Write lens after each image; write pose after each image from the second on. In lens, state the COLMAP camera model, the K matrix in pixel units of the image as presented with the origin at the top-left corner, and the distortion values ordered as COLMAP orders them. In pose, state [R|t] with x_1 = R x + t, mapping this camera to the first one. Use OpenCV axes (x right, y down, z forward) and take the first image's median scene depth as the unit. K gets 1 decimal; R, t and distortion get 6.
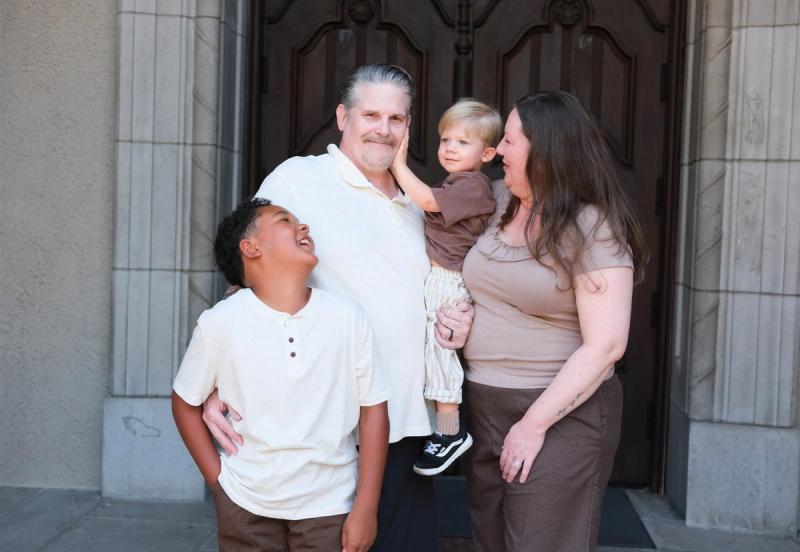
lens RADIAL K [[1282.9, 0, 387.8], [0, 1282.9, 278.0], [0, 0, 1]] dist [0.009684, 0.179113]
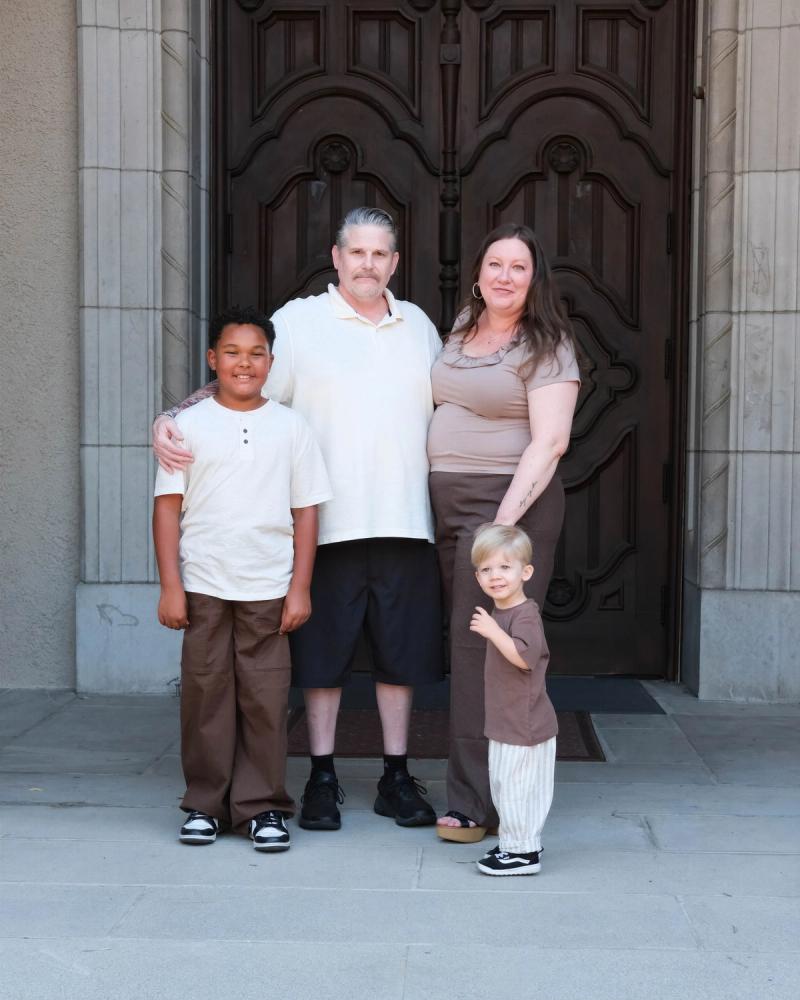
lens RADIAL K [[1936.1, 0, 401.1], [0, 1936.1, 602.4], [0, 0, 1]] dist [-0.046718, 0.406584]
pose [[0.998664, -0.028315, 0.043223, -0.047096], [0.027164, 0.999267, 0.026991, 0.074448], [-0.043955, -0.025780, 0.998701, -0.407647]]
